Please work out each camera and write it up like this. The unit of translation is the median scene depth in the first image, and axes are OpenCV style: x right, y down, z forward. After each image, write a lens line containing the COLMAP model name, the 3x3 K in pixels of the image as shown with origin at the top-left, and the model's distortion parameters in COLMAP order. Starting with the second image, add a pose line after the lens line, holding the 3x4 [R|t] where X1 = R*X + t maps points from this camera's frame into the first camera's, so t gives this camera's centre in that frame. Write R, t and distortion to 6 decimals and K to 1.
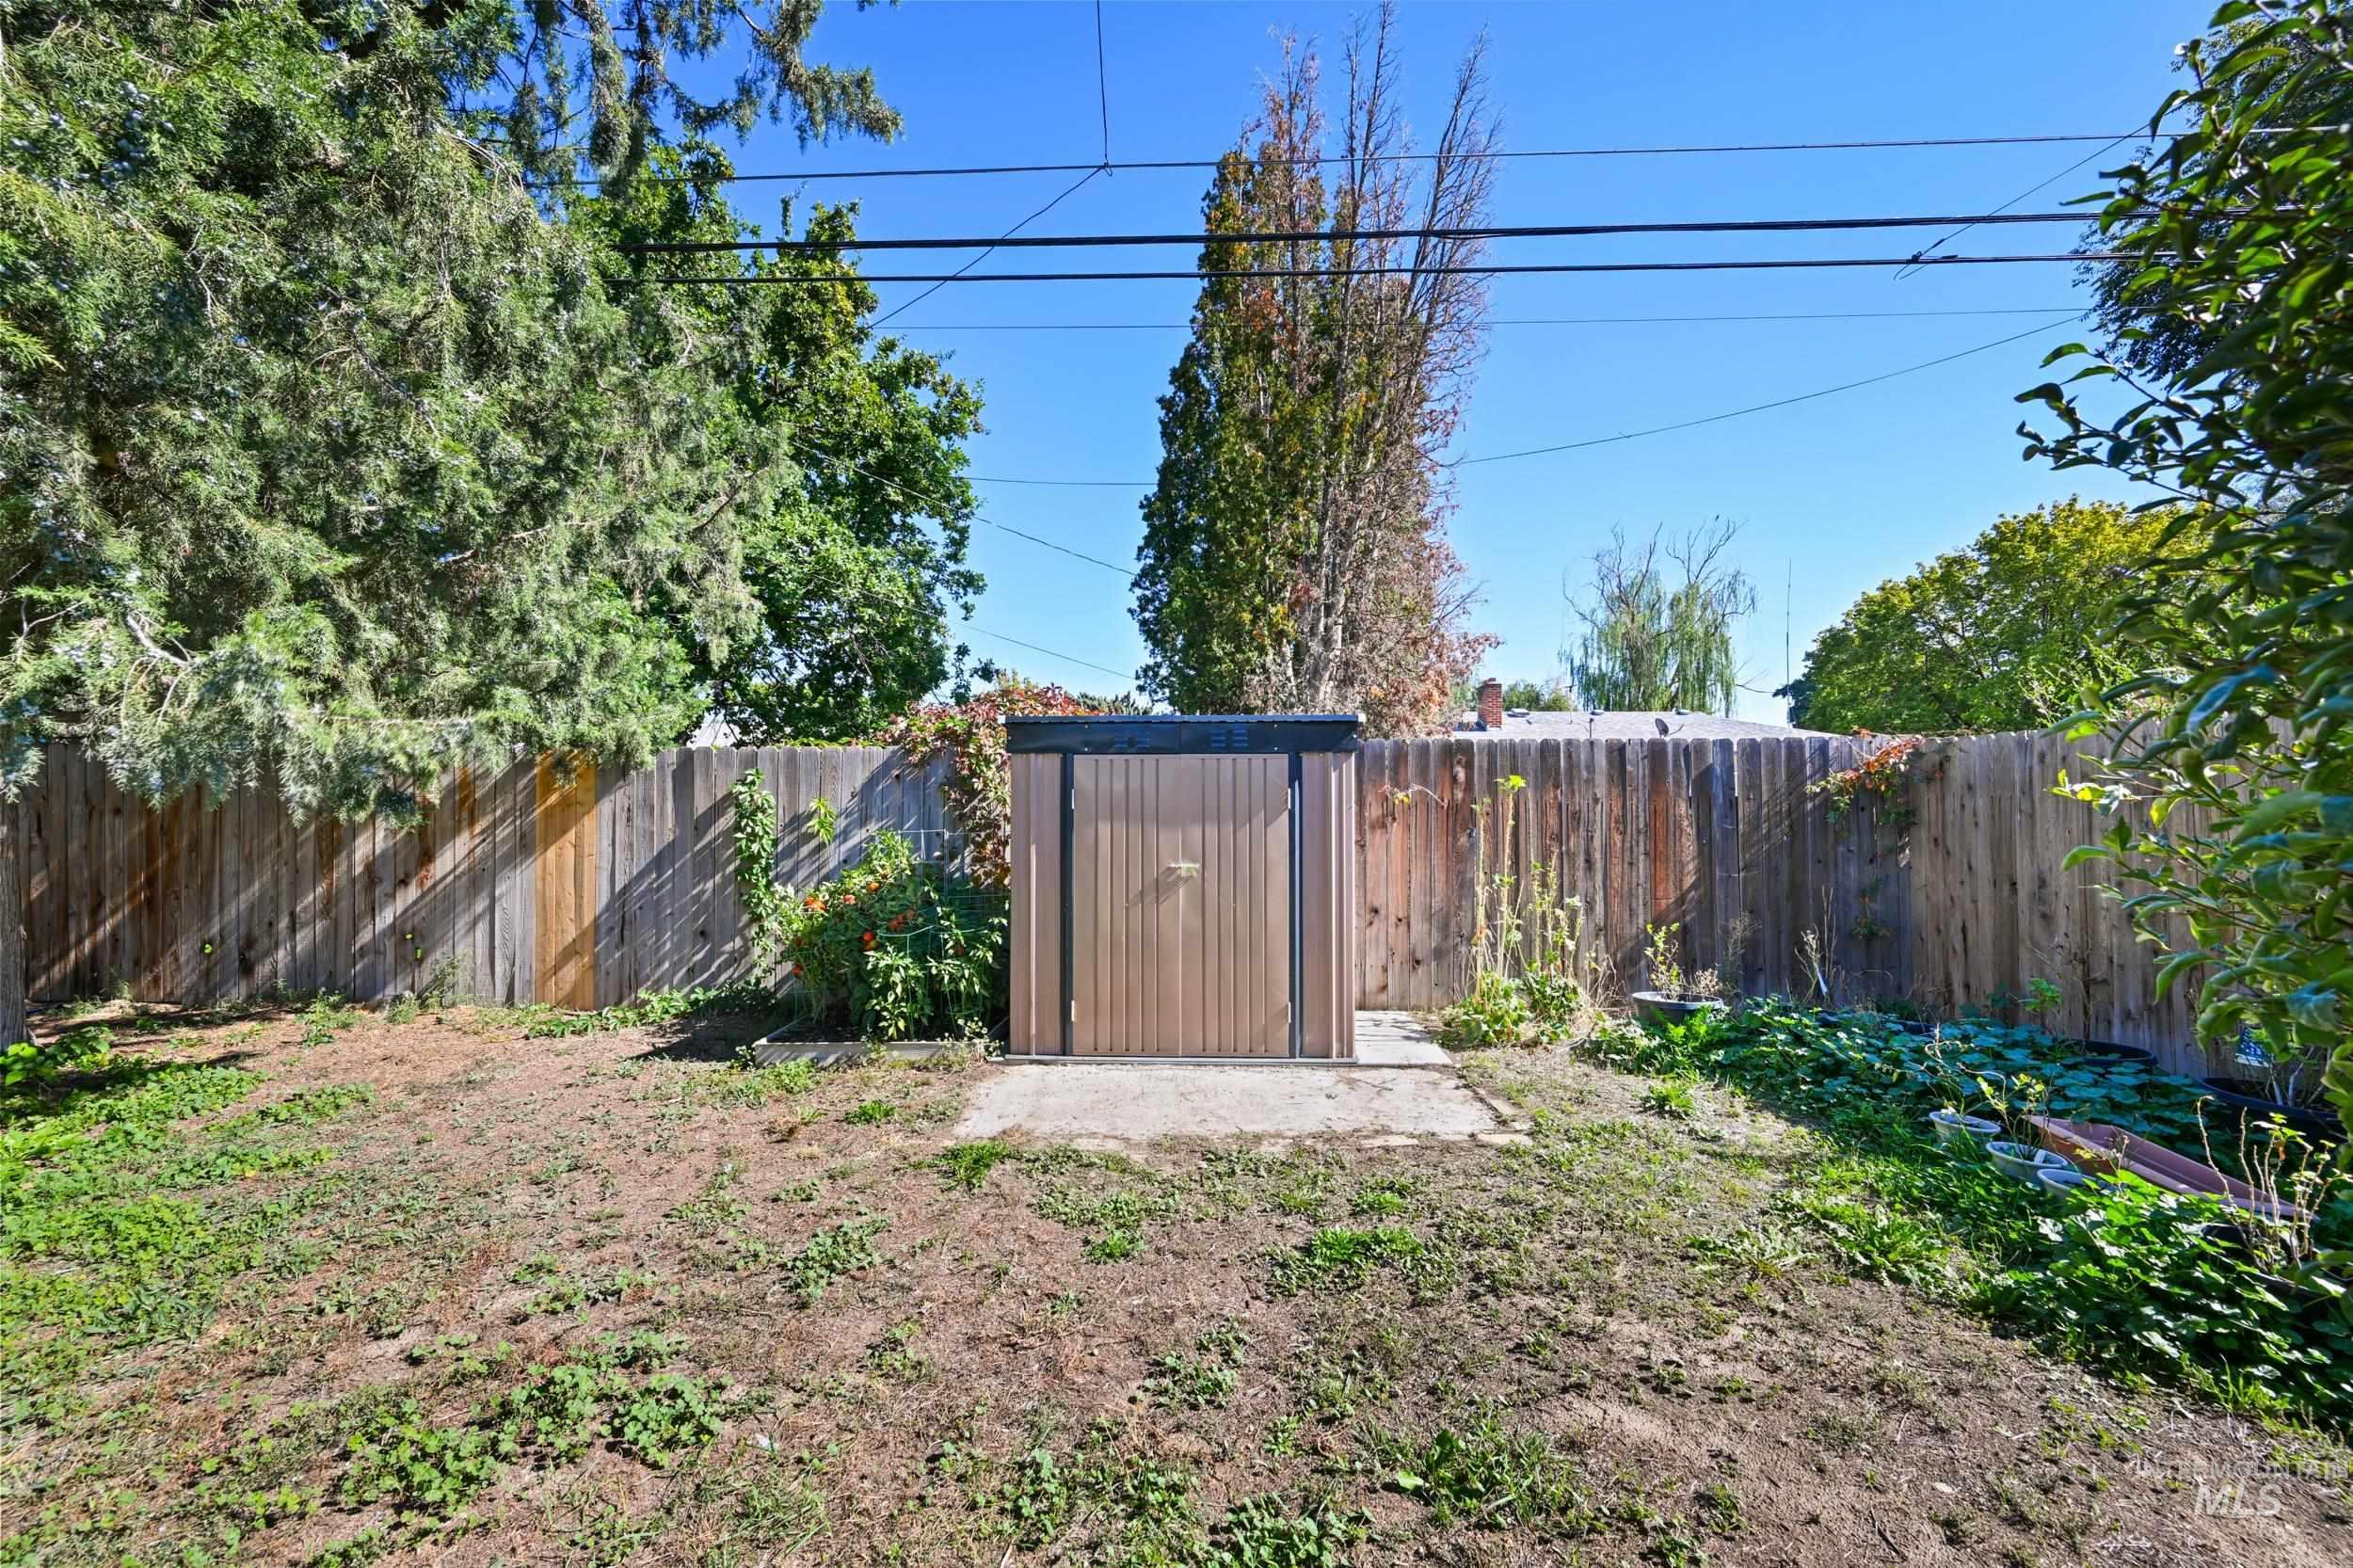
lens RADIAL K [[909.0, 0, 1175.5], [0, 909.0, 804.9], [0, 0, 1]] dist [-0.001273, 0.000094]
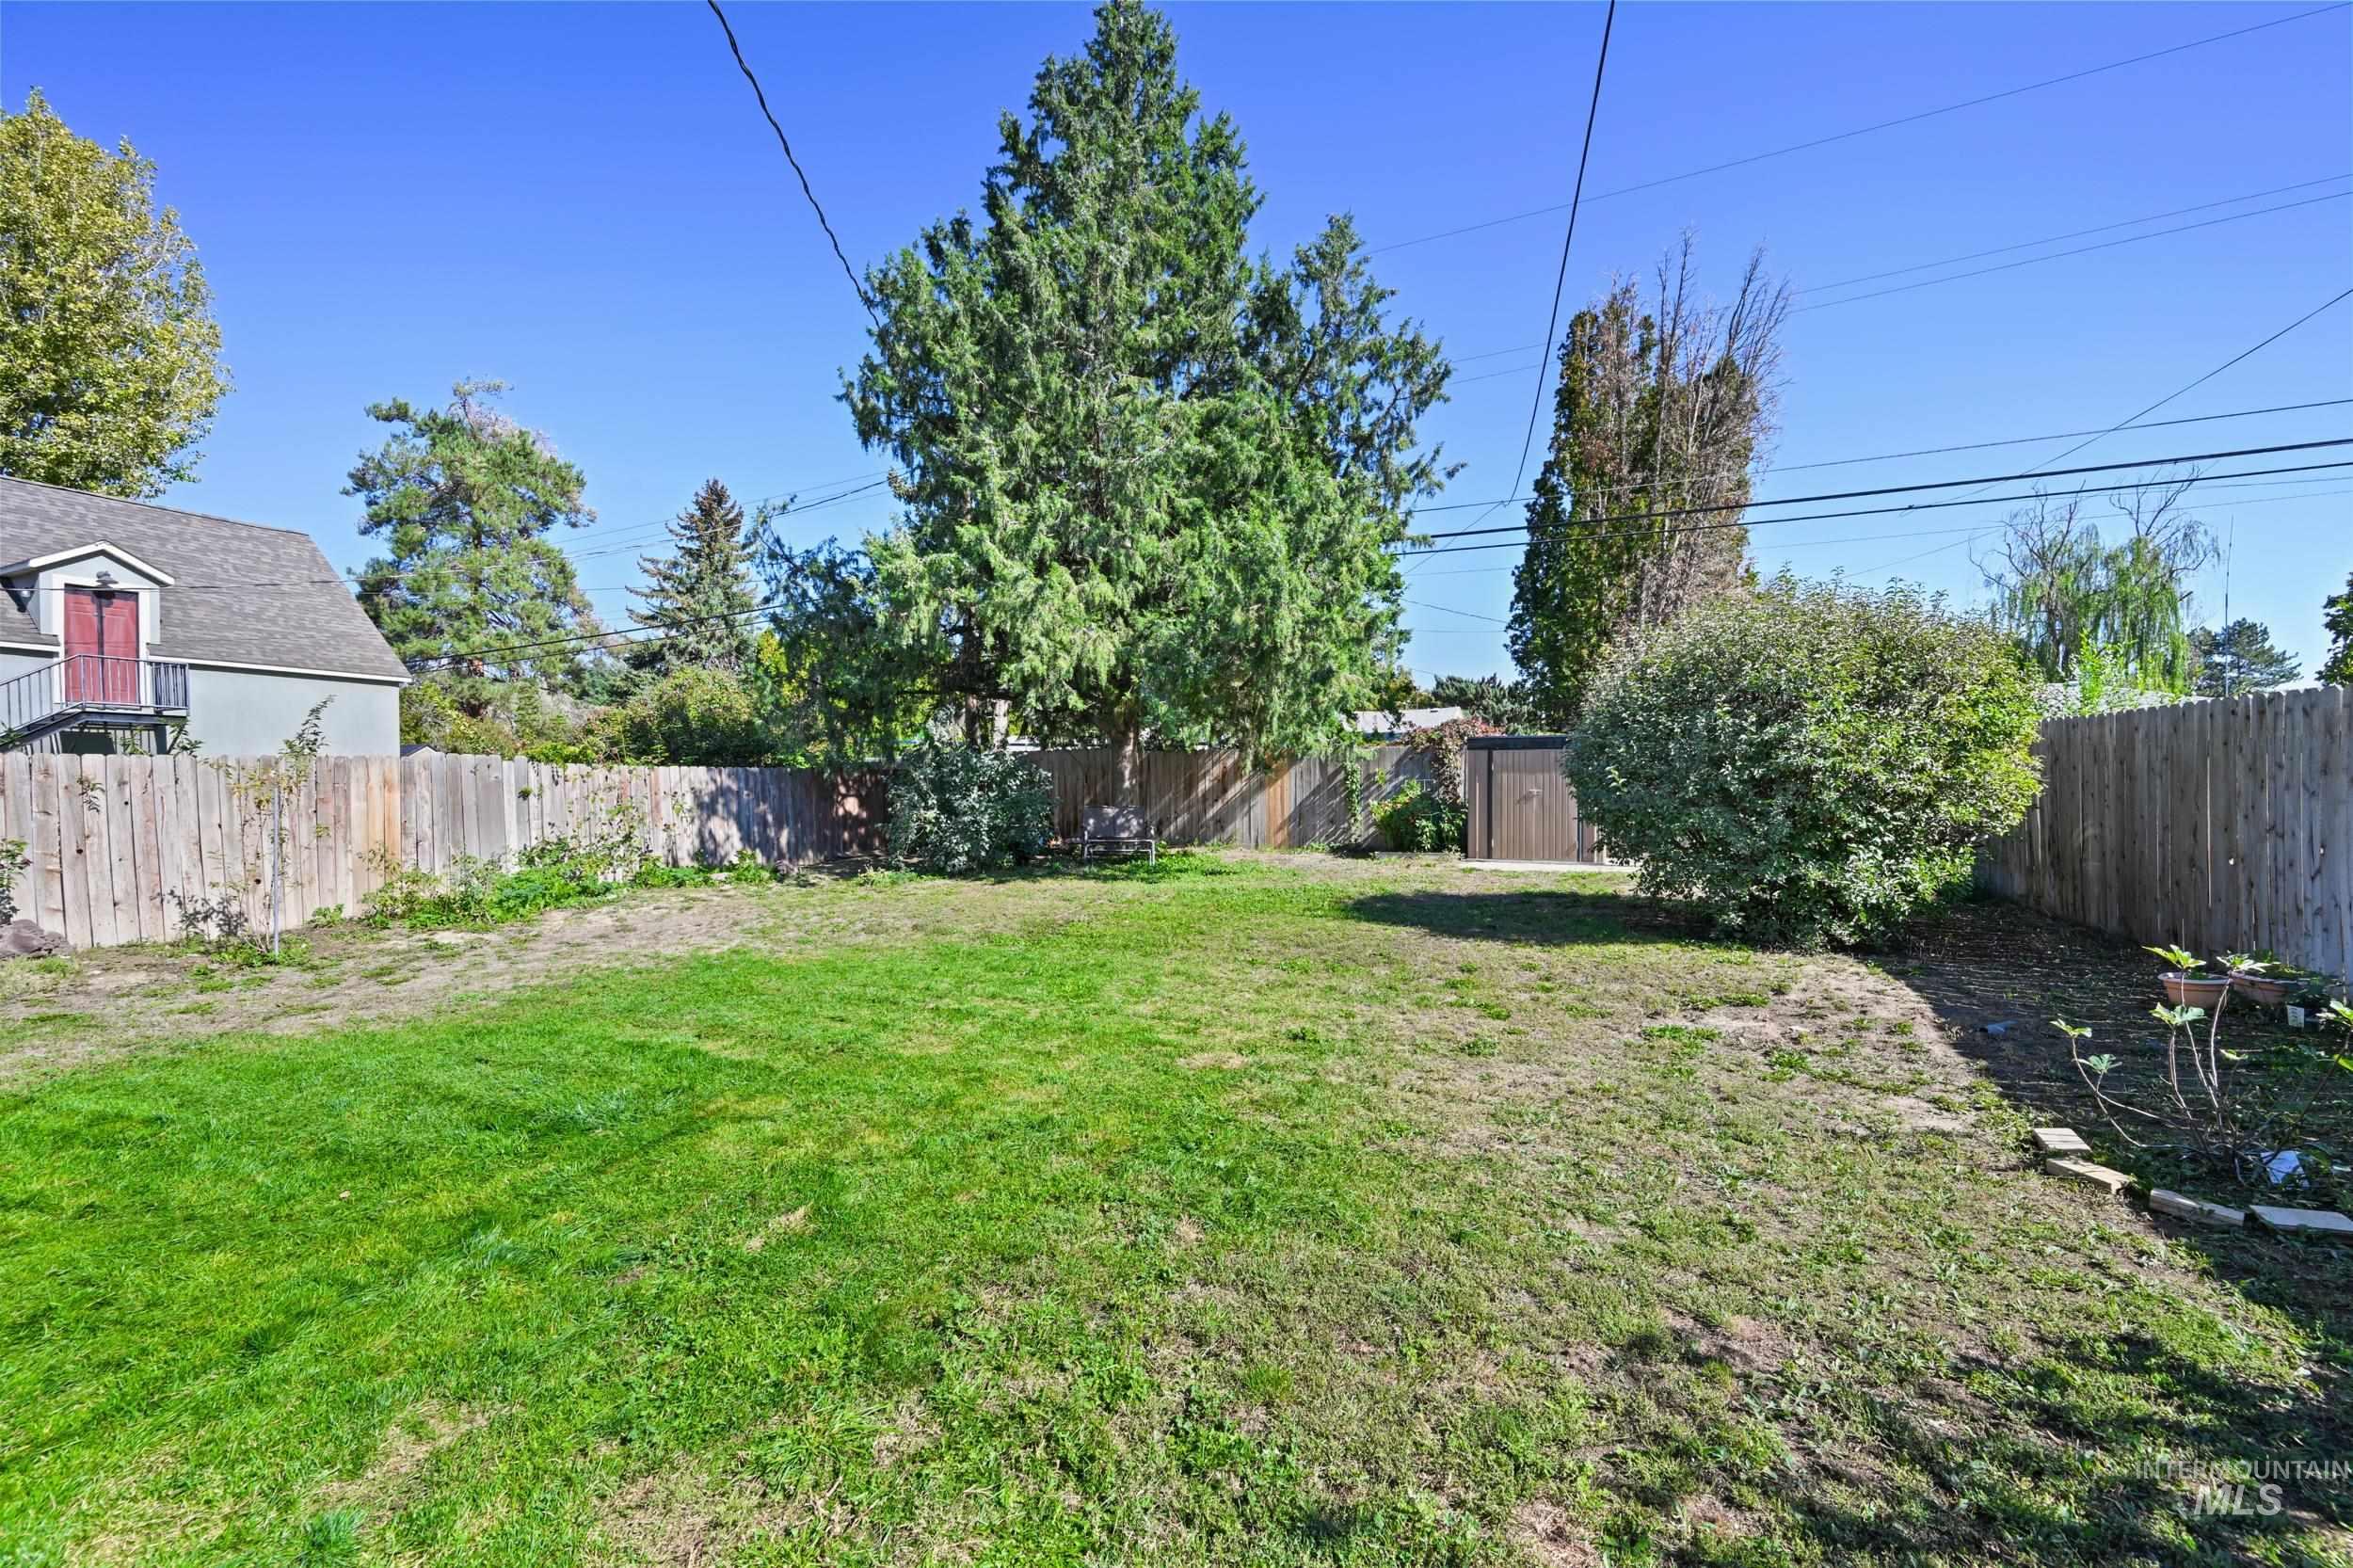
lens RADIAL K [[909.0, 0, 1175.5], [0, 909.0, 804.9], [0, 0, 1]] dist [-0.001273, 0.000094]
pose [[0.928426, 0.010238, -0.371376, 0.014035], [0.000292, 0.999600, 0.028287, 0.024917], [0.371517, -0.026371, 0.928052, -1.490555]]
